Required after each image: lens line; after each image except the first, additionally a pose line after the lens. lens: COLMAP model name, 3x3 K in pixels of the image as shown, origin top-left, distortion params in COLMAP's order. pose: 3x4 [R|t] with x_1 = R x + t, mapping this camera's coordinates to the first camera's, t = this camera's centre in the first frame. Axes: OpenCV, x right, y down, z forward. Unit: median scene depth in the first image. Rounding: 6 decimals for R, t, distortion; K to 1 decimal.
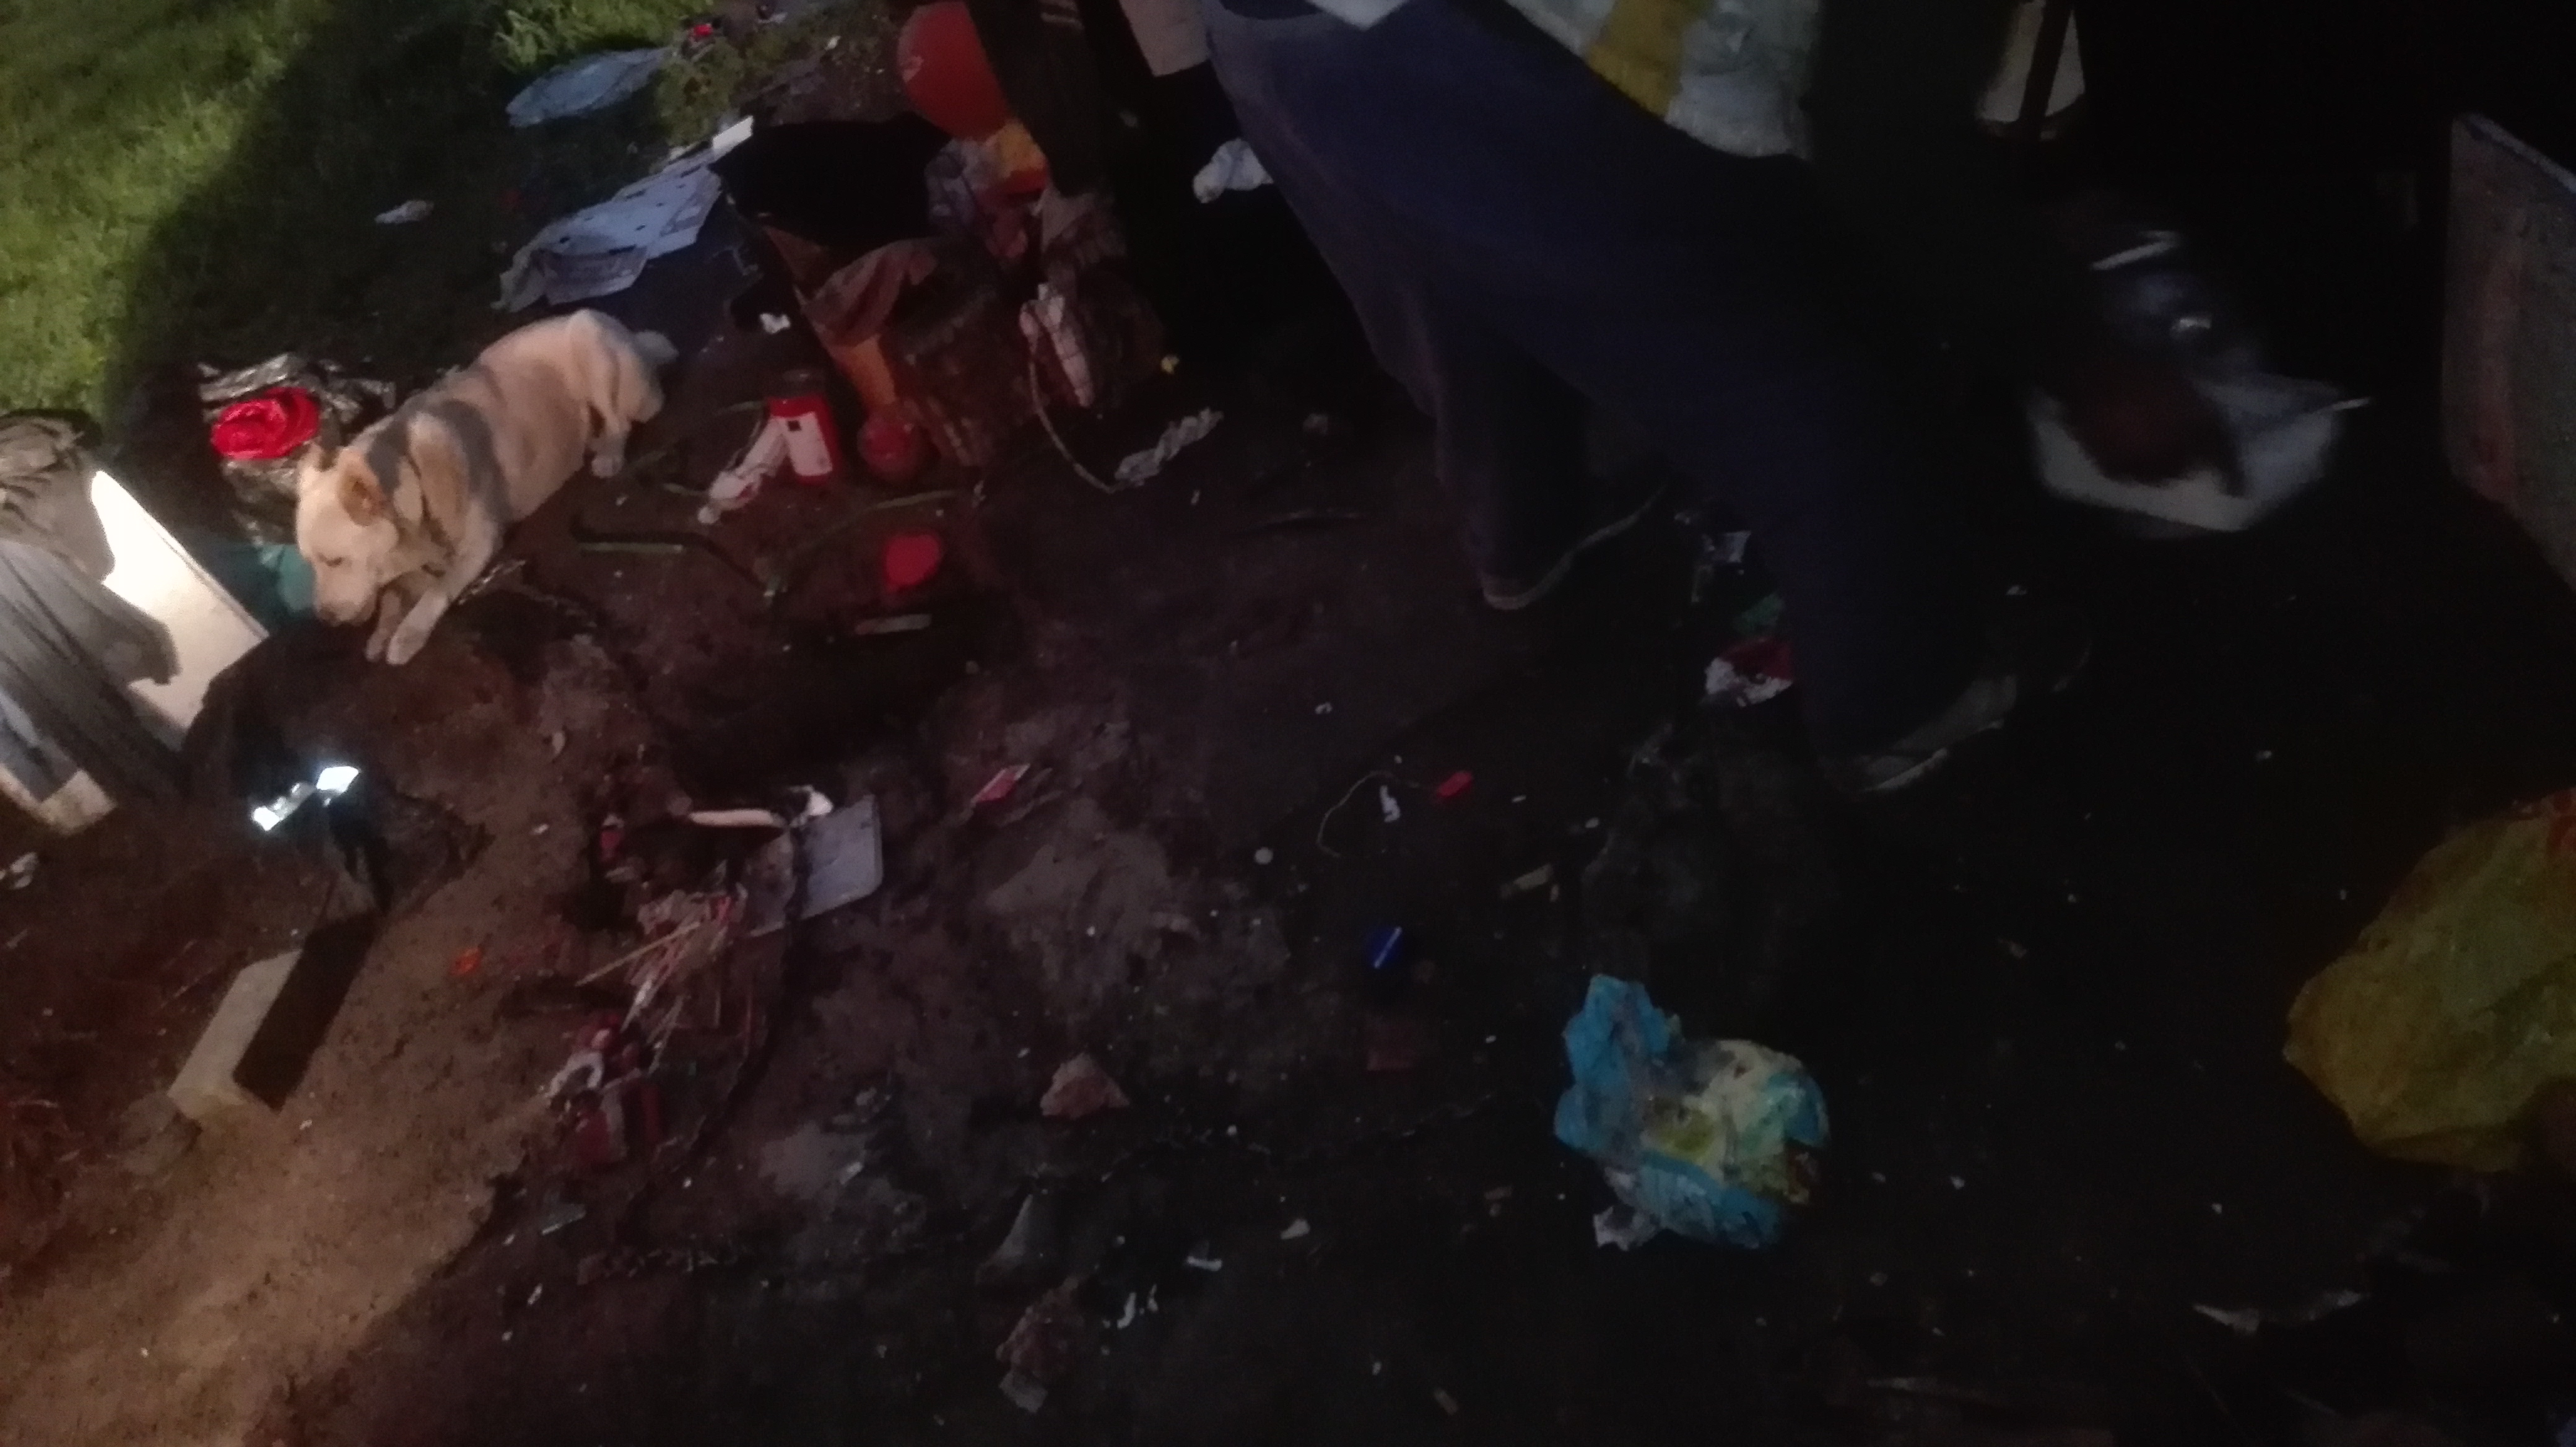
lens RADIAL K [[2248.2, 0, 1288.0], [0, 2248.2, 723.5], [0, 0, 1]] dist [0.065434, -0.002363]
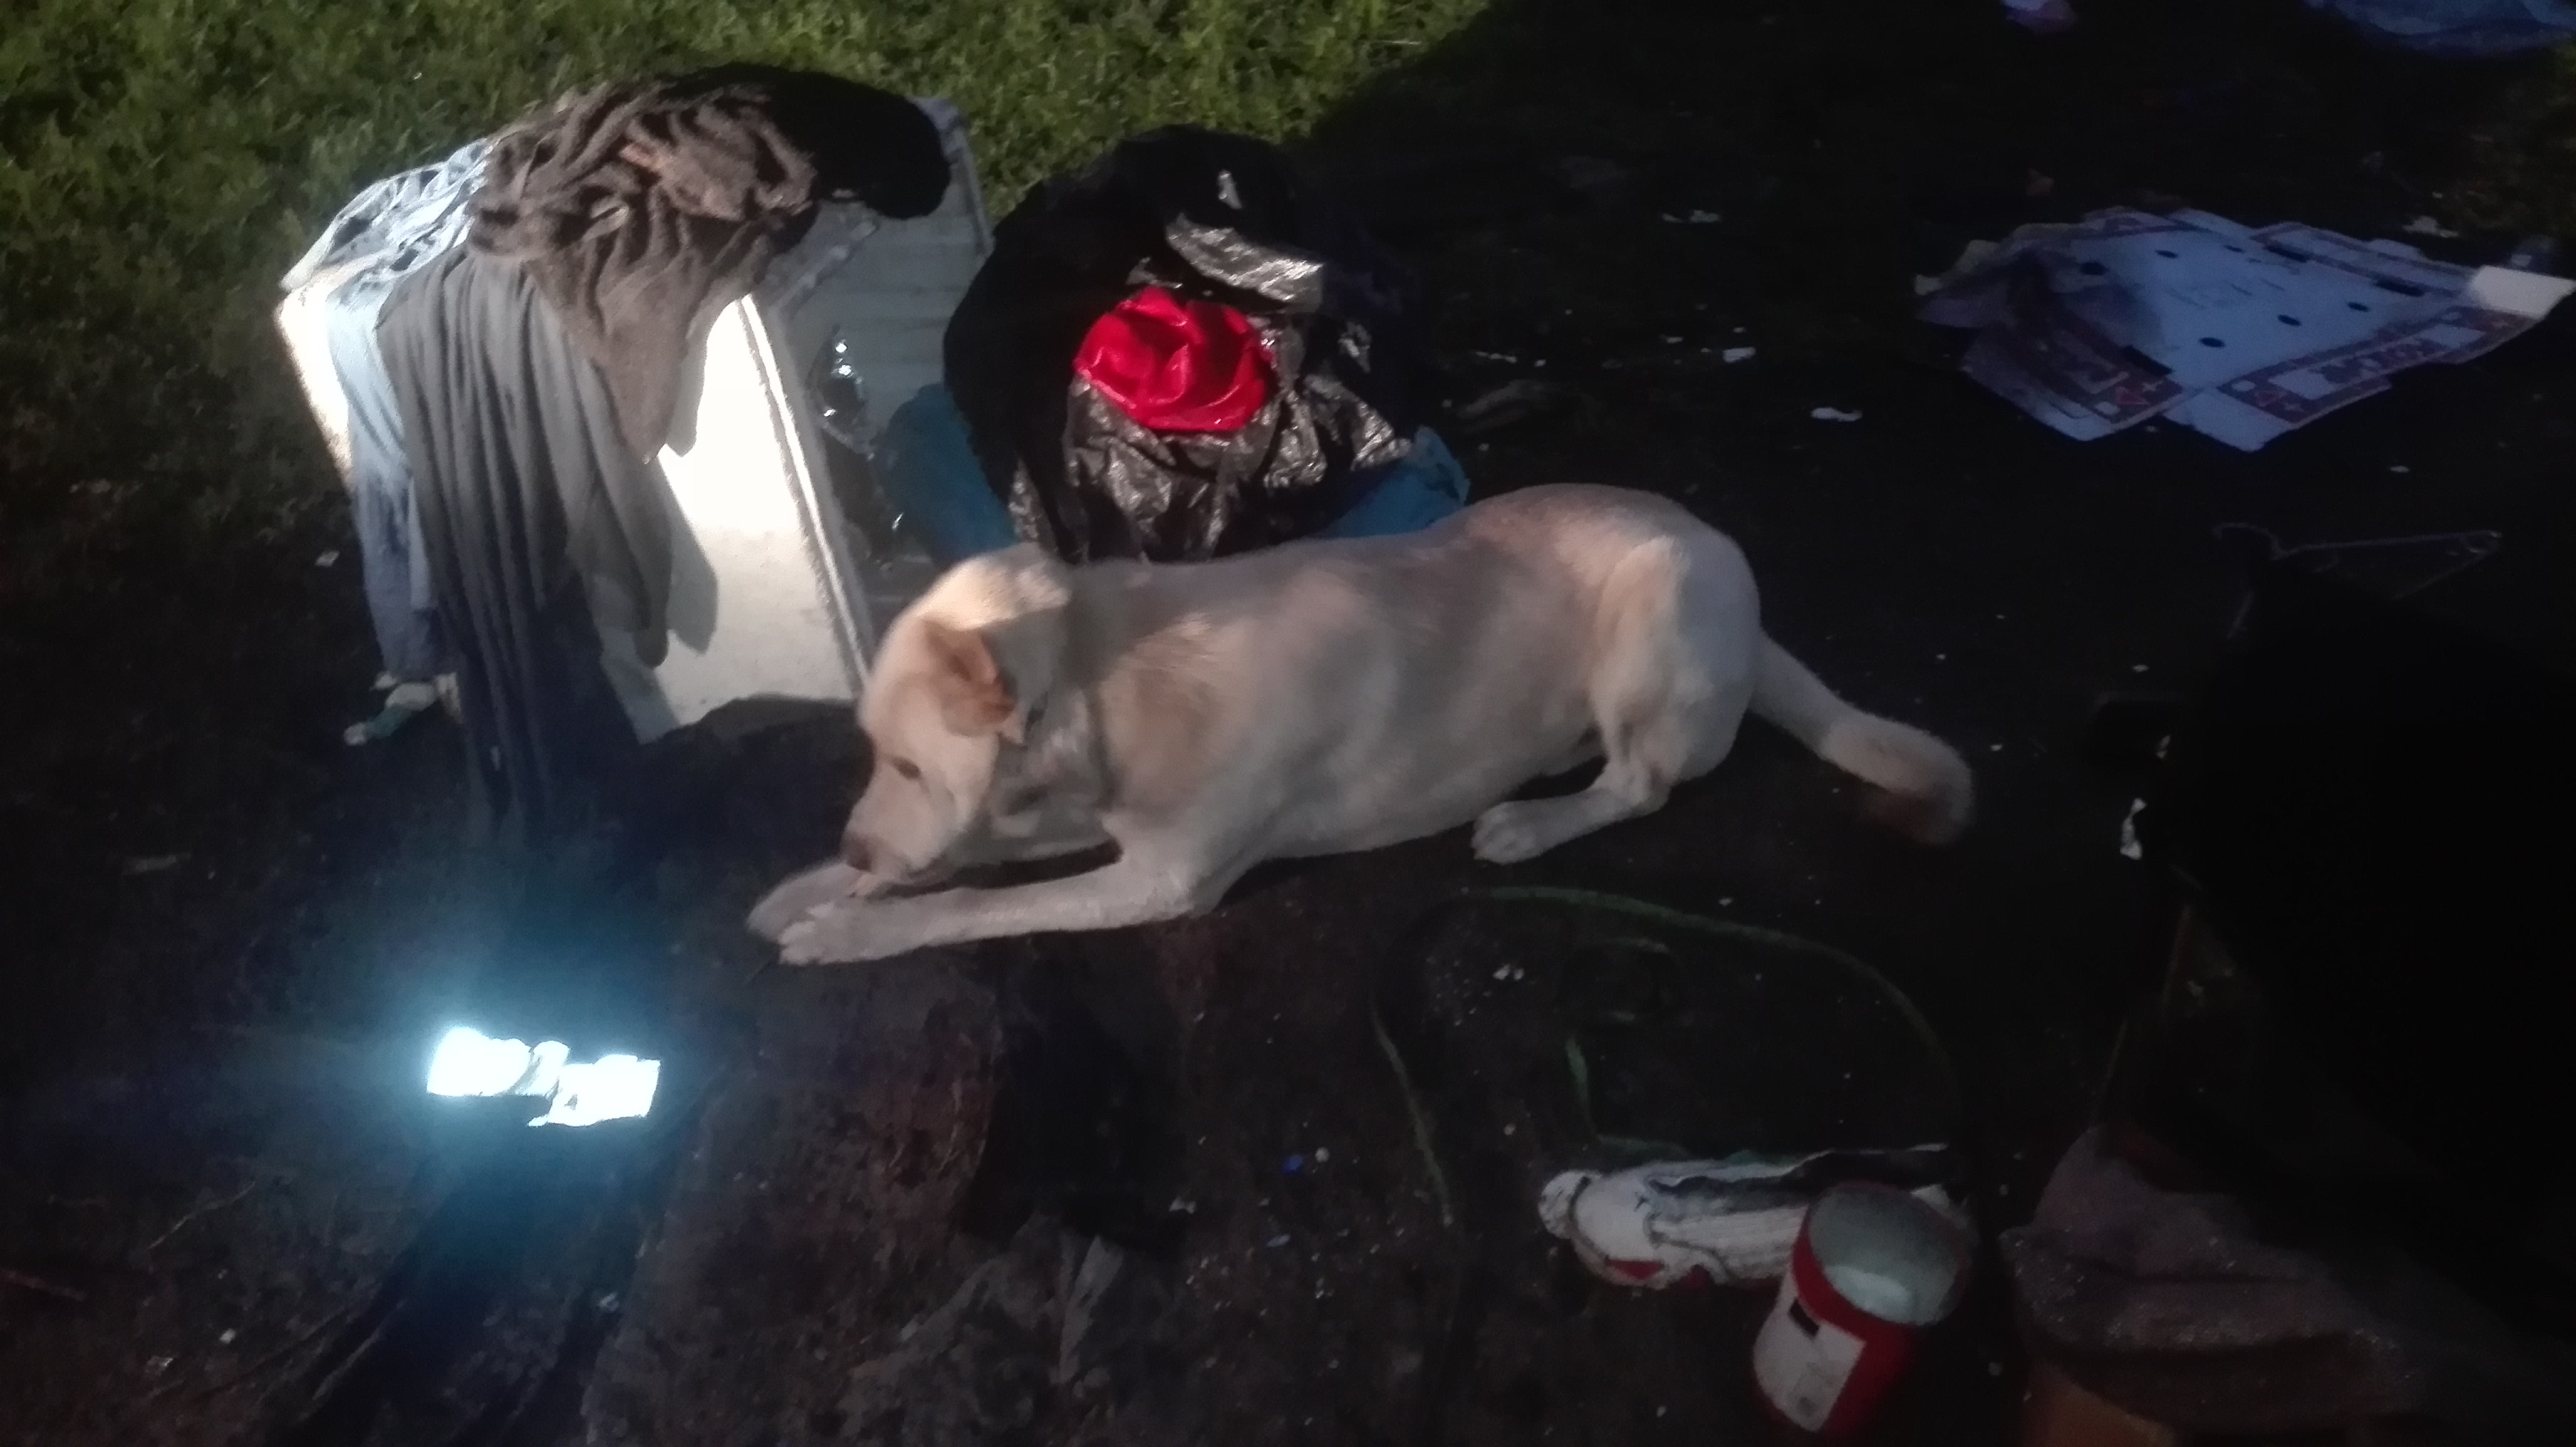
lens RADIAL K [[2248.2, 0, 1288.0], [0, 2248.2, 723.5], [0, 0, 1]] dist [0.065434, -0.002363]
pose [[0.573473, 0.711183, -0.406630, -0.135708], [-0.637168, 0.699193, 0.324264, -0.197126], [0.514924, 0.073134, 0.854111, 0.460683]]
